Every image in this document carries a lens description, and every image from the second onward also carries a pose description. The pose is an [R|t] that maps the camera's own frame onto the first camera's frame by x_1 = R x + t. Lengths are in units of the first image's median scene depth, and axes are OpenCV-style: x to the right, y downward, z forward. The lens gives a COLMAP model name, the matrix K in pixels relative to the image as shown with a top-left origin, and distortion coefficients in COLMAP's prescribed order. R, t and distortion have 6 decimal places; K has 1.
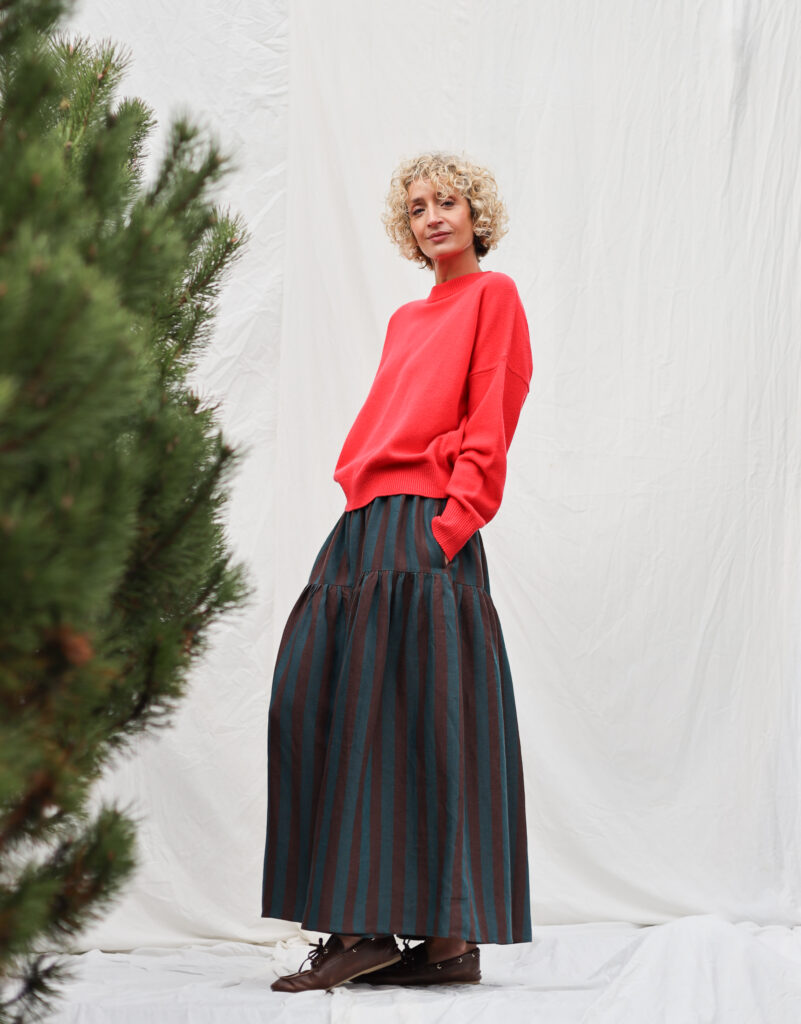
lens RADIAL K [[2008.2, 0, 398.0], [0, 2008.2, 513.2], [0, 0, 1]] dist [-0.378966, 0.000000]
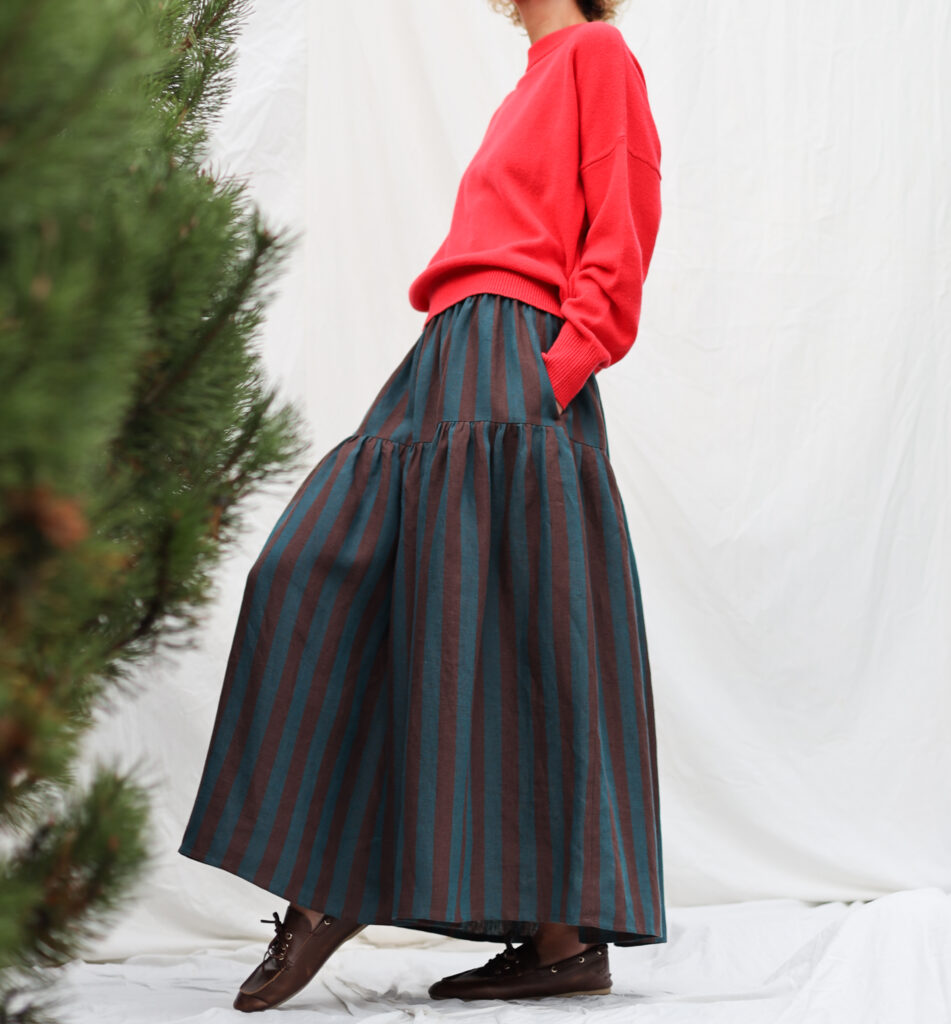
lens RADIAL K [[2414.7, 0, 484.4], [0, 2414.7, 503.7], [0, 0, 1]] dist [-0.274603, 0.000000]
pose [[0.999202, -0.027509, 0.028950, -0.035499], [0.026187, 0.998638, 0.045118, 0.022683], [-0.030152, -0.044324, 0.998562, 0.169418]]
